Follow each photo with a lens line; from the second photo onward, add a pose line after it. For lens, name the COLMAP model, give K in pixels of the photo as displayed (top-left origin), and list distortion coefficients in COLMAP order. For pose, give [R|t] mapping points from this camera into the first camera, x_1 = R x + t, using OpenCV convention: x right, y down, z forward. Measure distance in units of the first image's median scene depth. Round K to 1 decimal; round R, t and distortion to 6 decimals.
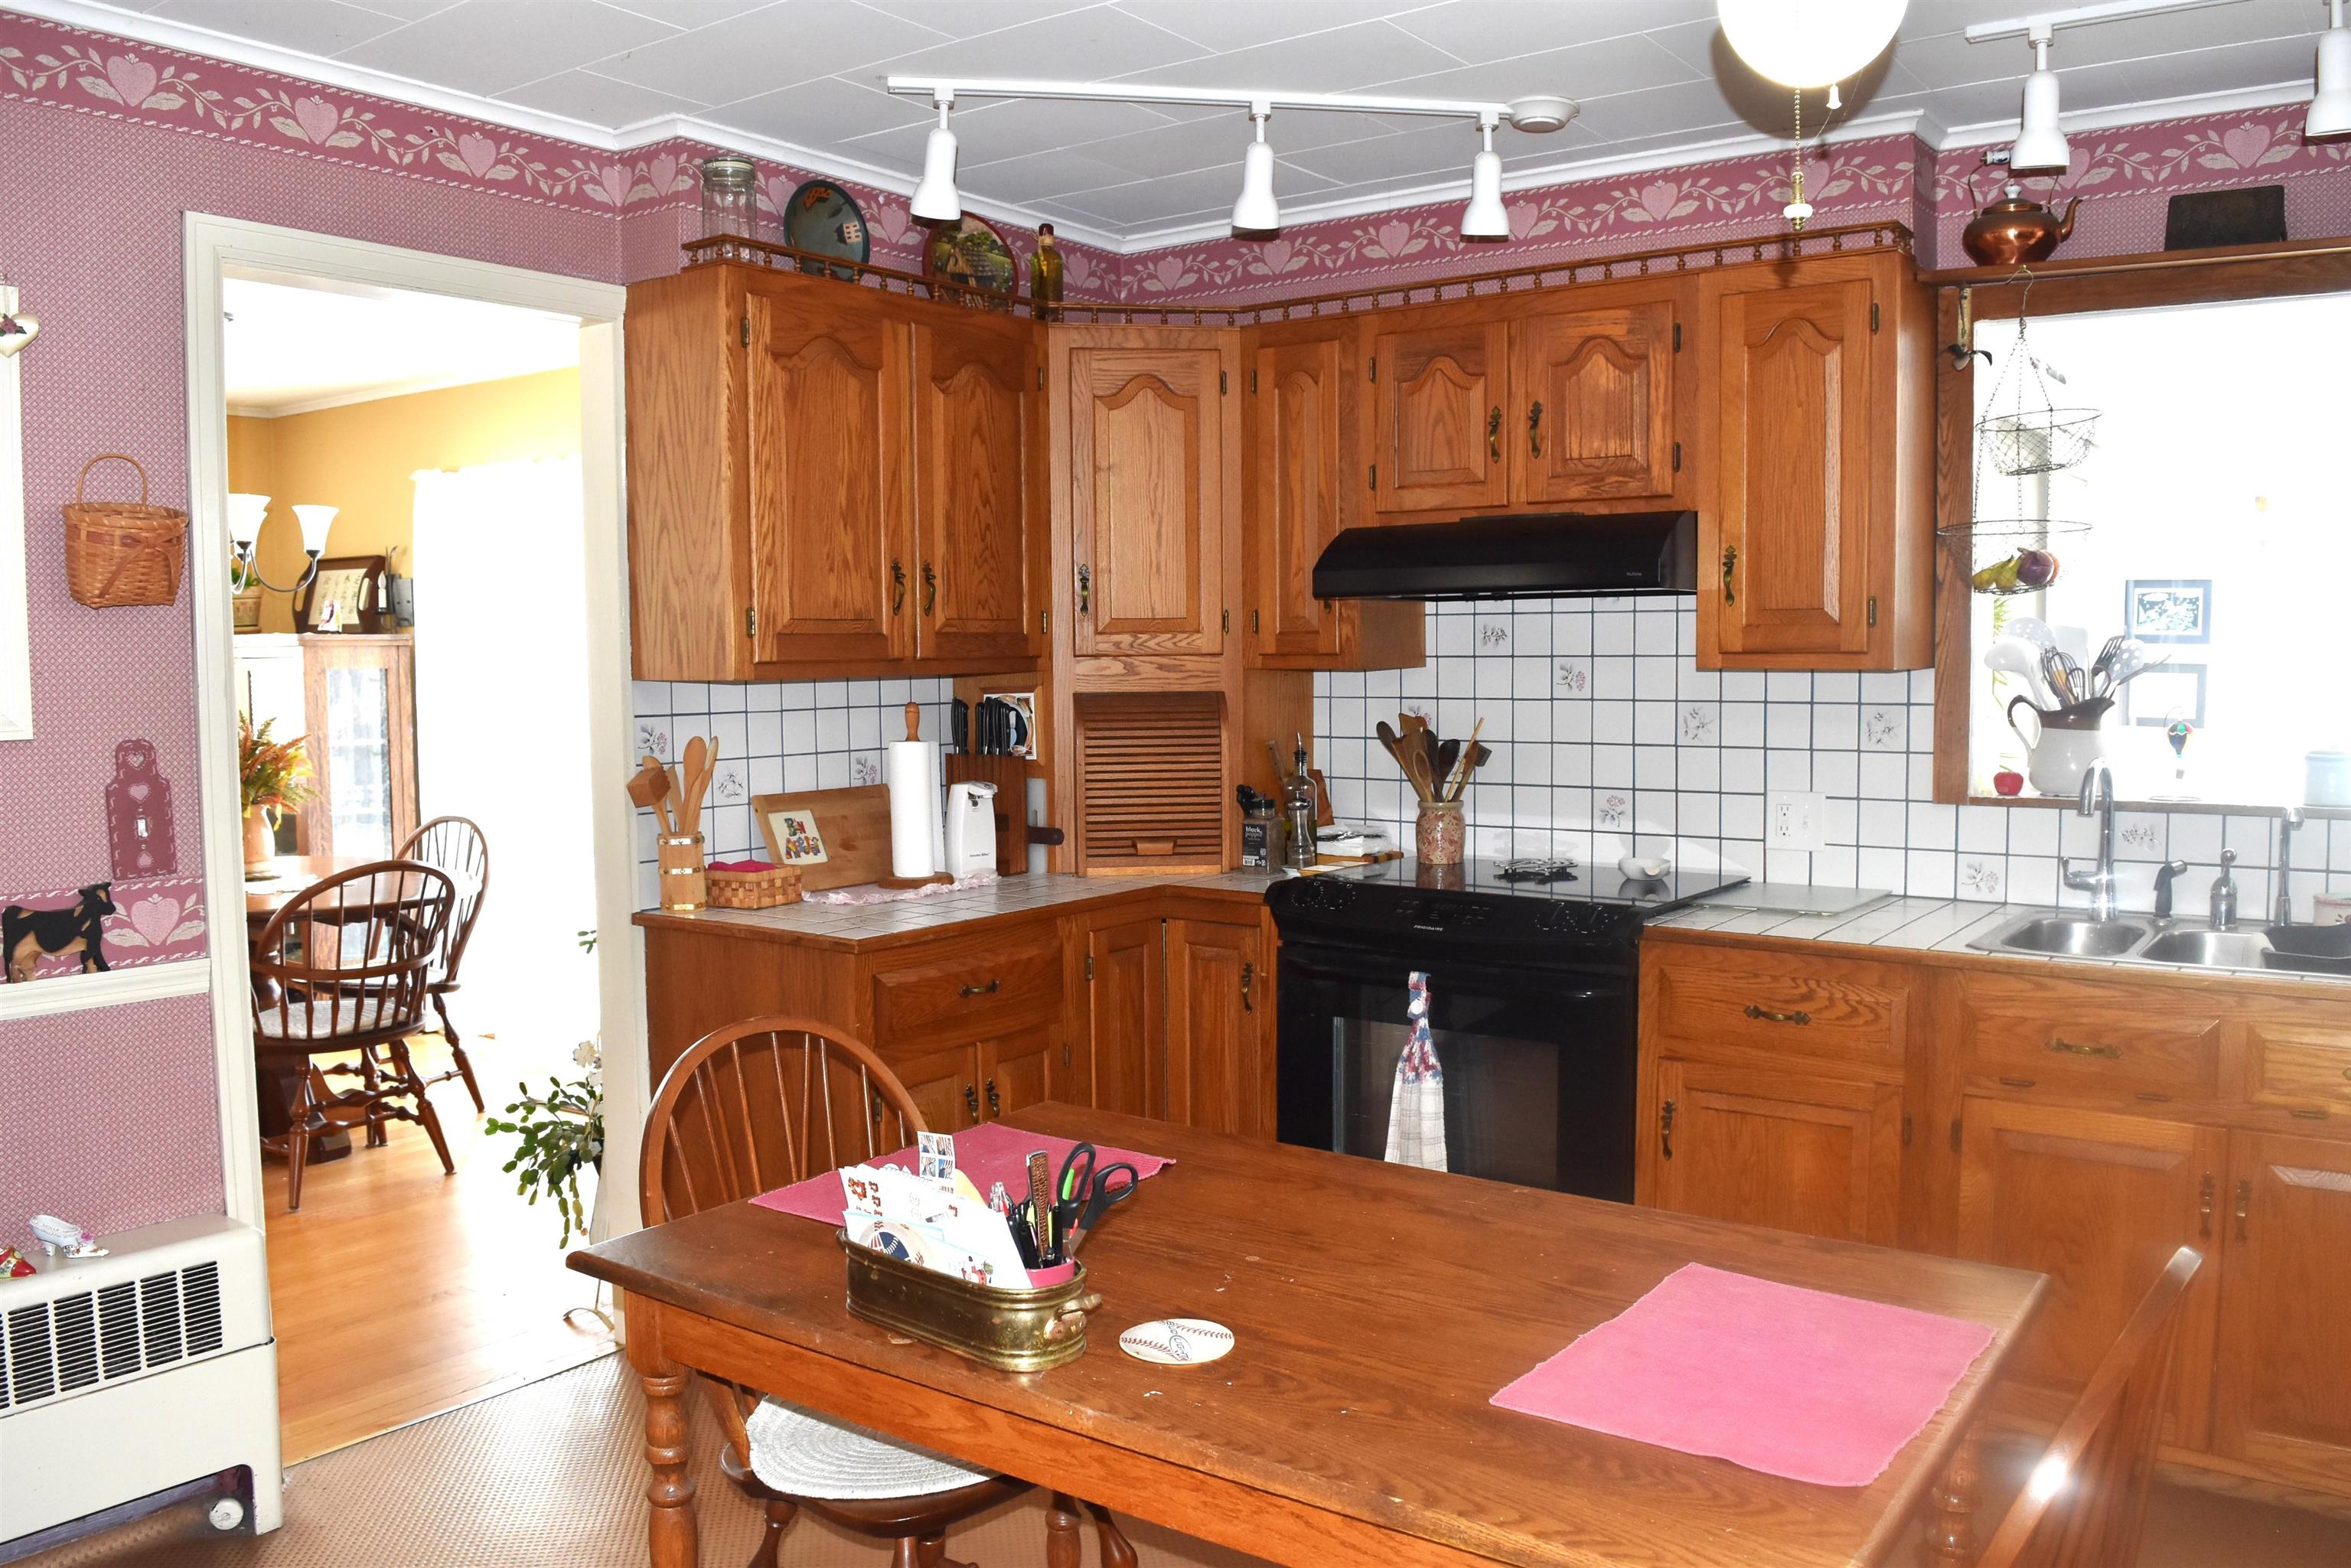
lens RADIAL K [[1841.5, 0, 1182.9], [0, 1841.5, 785.9], [0, 0, 1]] dist [-0.093466, 0.018084]
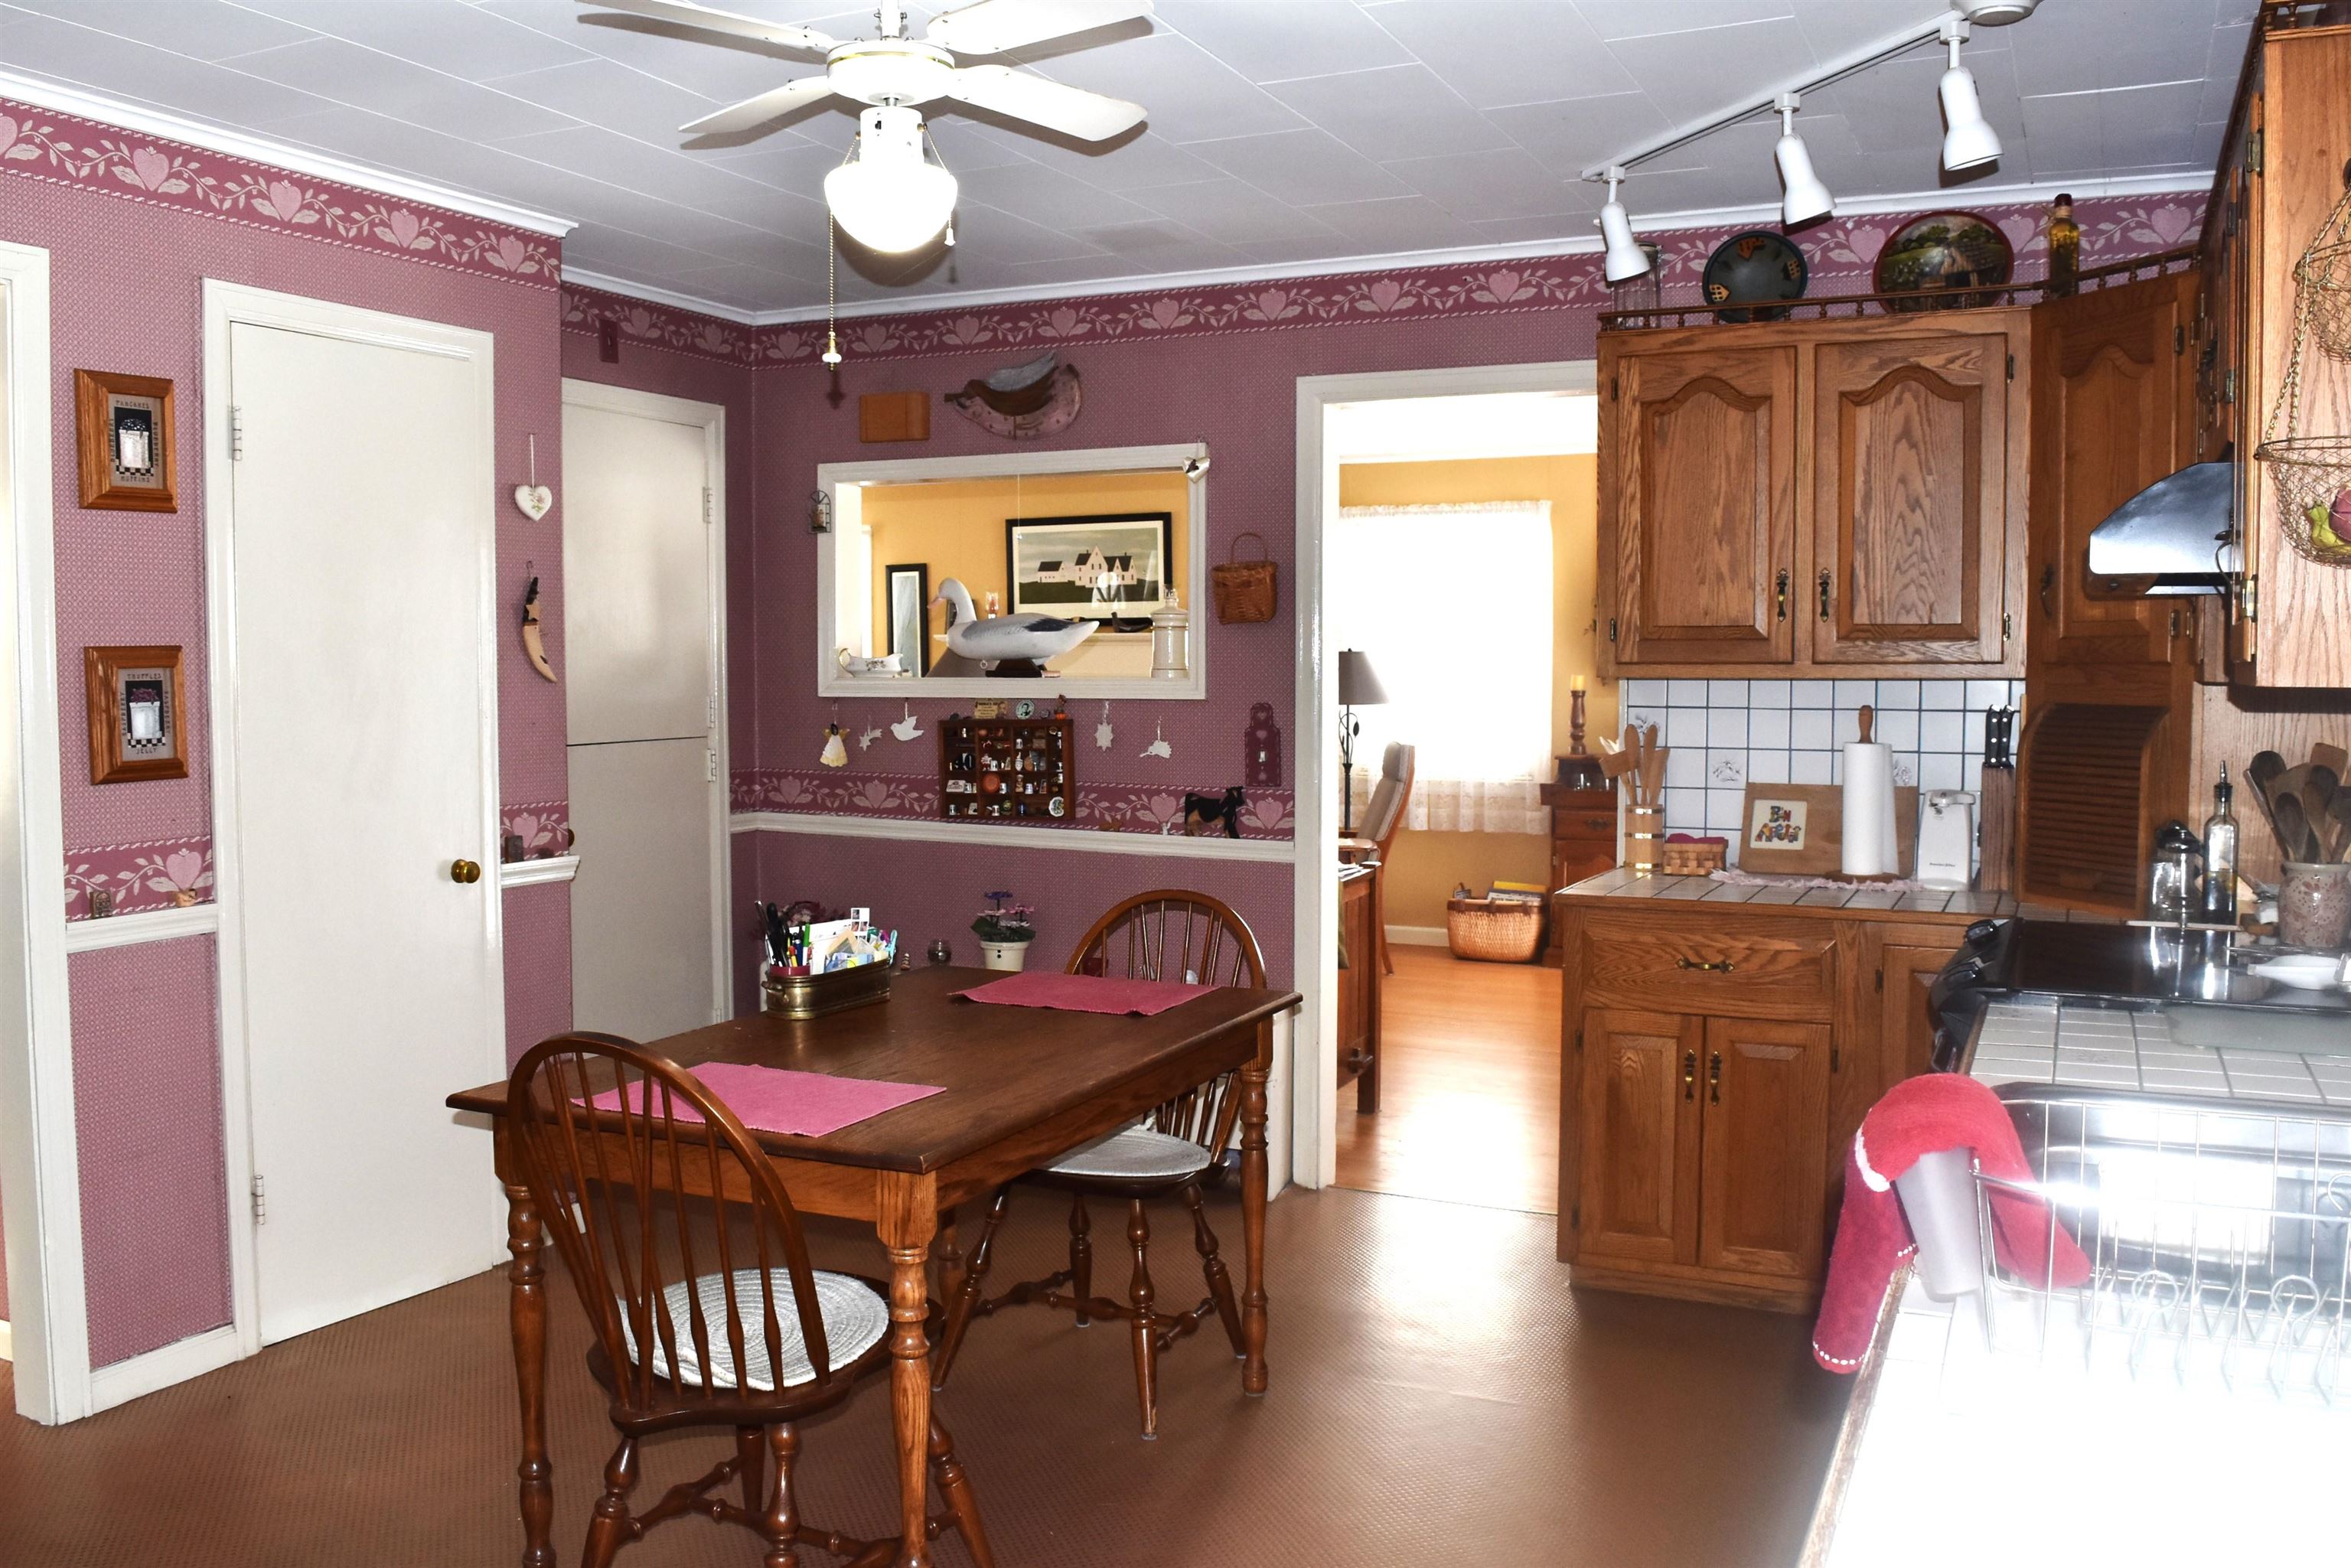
lens RADIAL K [[1936.4, 0, 1175.5], [0, 1936.4, 784.0], [0, 0, 1]] dist [-0.095892, 0.005213]
pose [[0.182595, 0.068264, -0.980816, 0.947623], [-0.074983, 0.995648, 0.055337, -0.036064], [0.980325, 0.063440, 0.186919, 0.478871]]
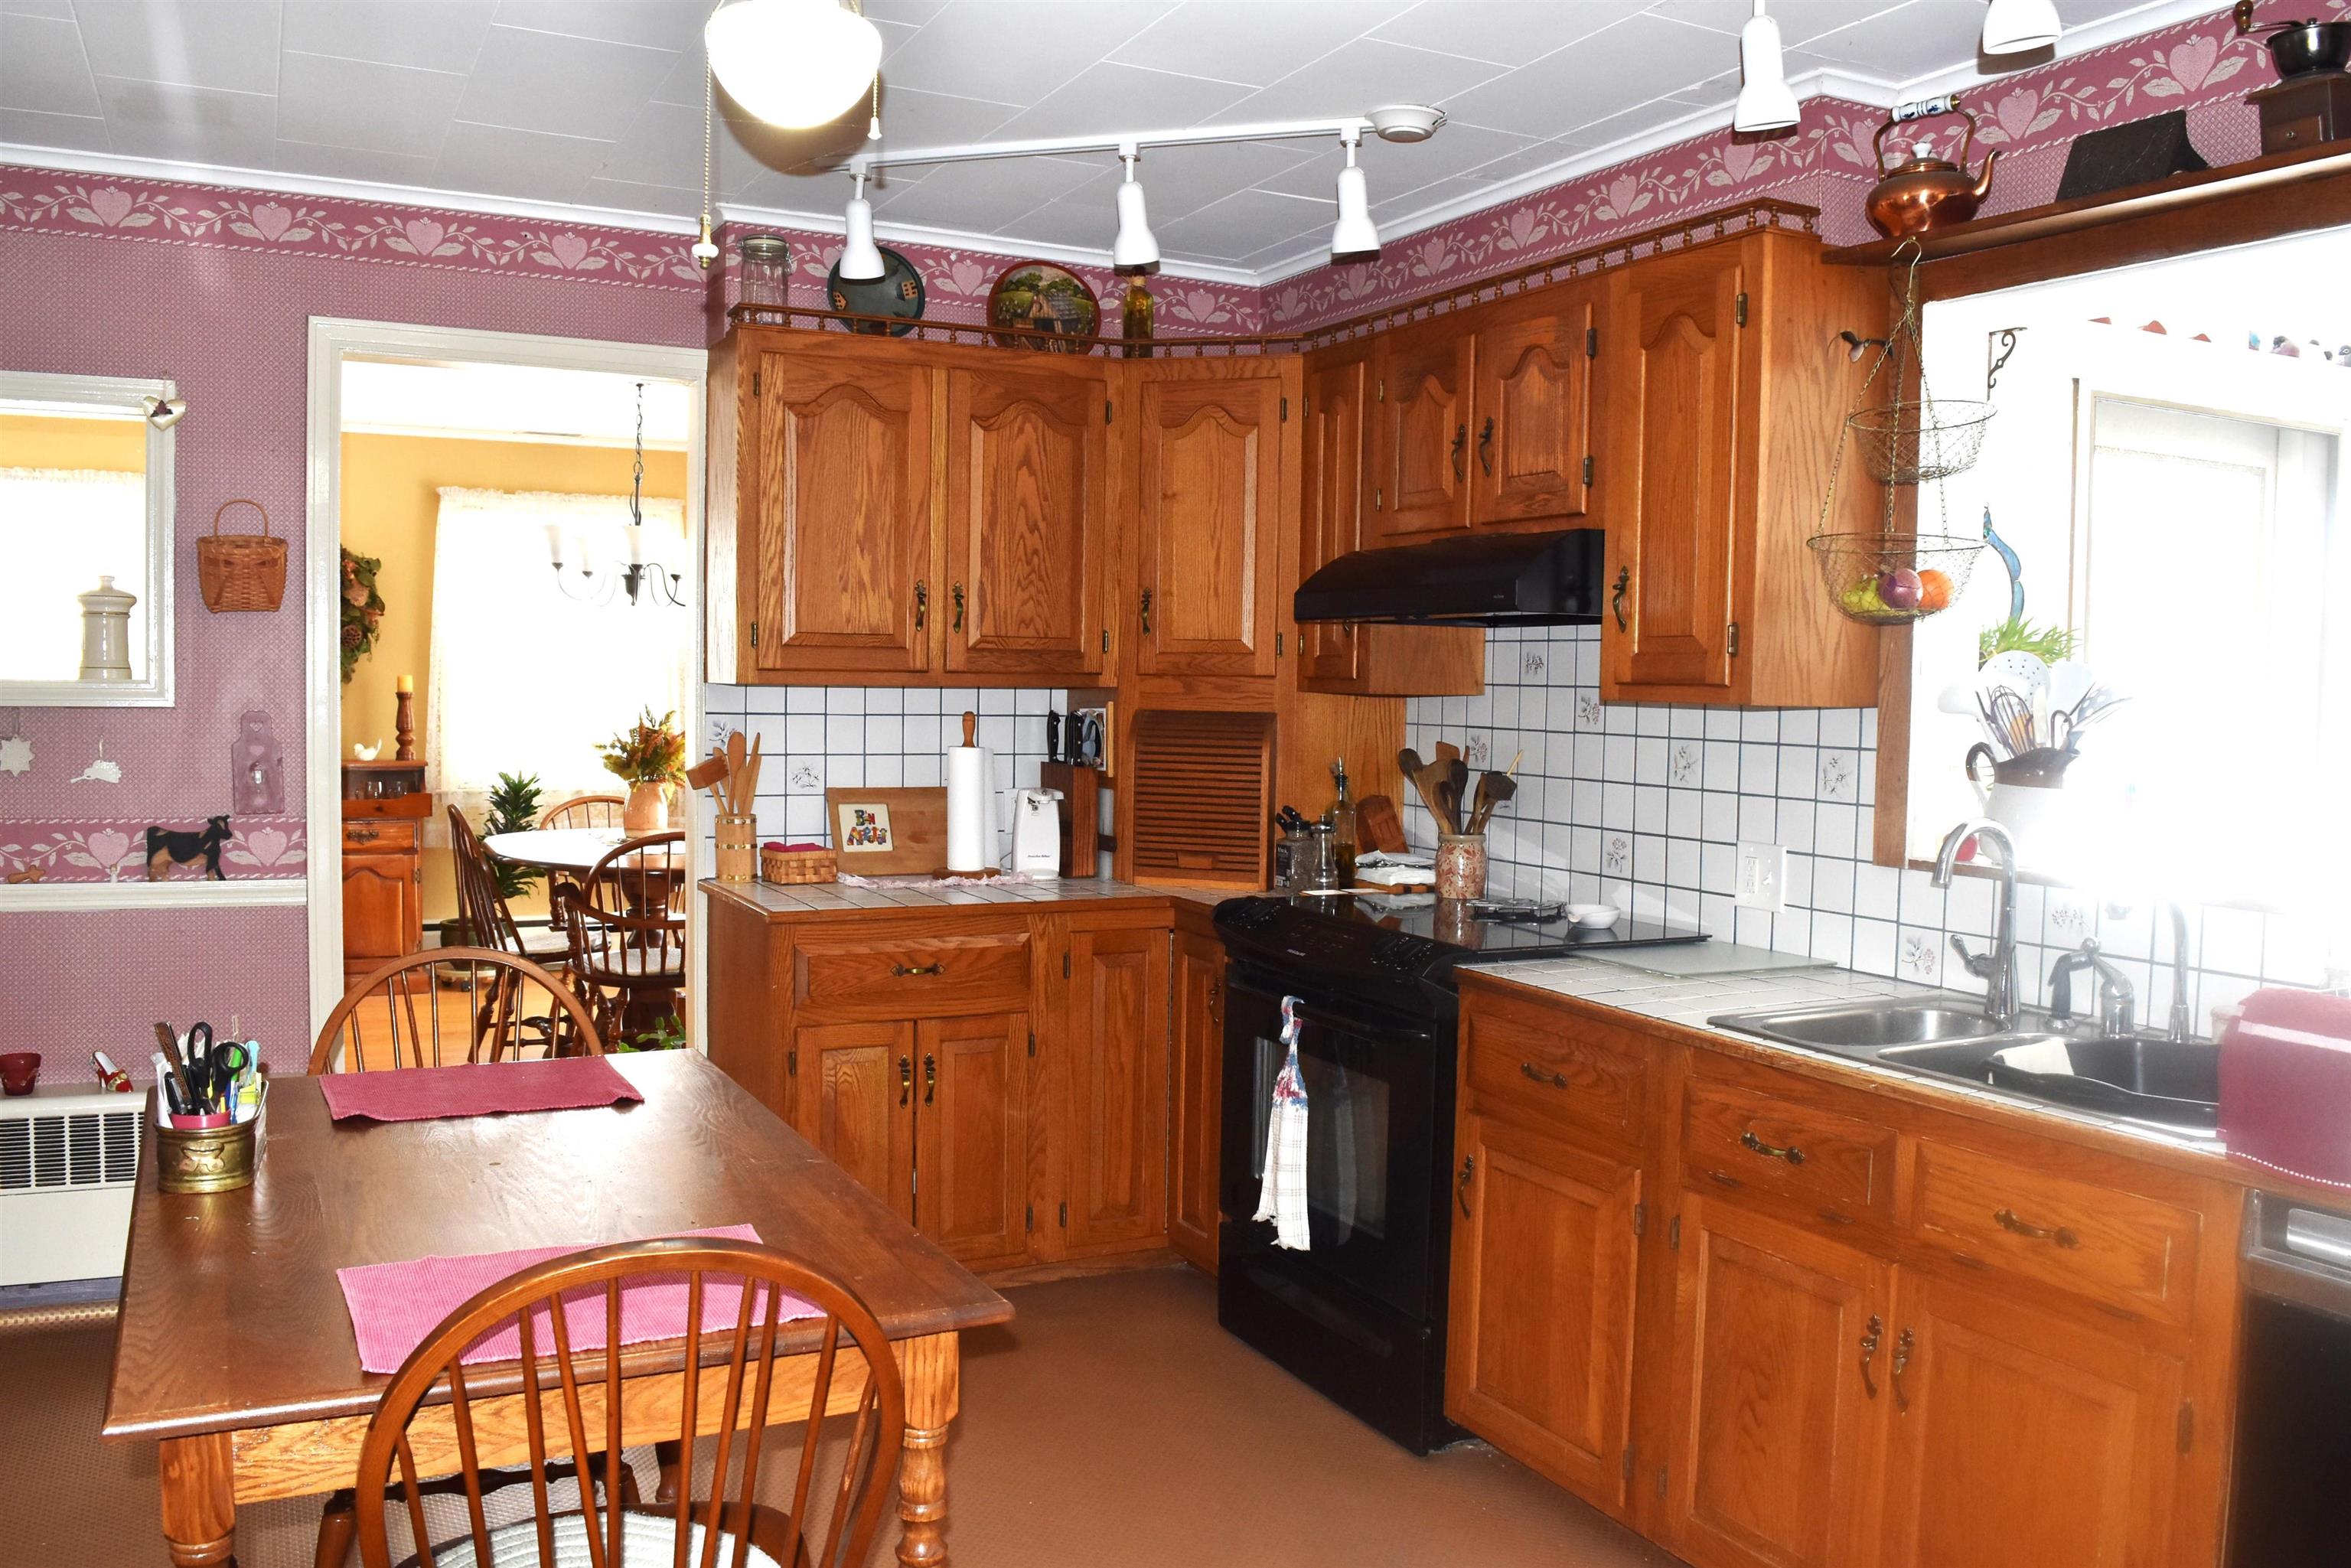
lens RADIAL K [[1867.8, 0, 1175.5], [0, 1867.8, 784.0], [0, 0, 1]] dist [-0.093690, 0.017922]
pose [[0.890781, 0.051061, -0.451555, 0.530377], [-0.059868, 0.998193, -0.005228, -0.004349], [0.450472, 0.031691, 0.892228, 0.070936]]
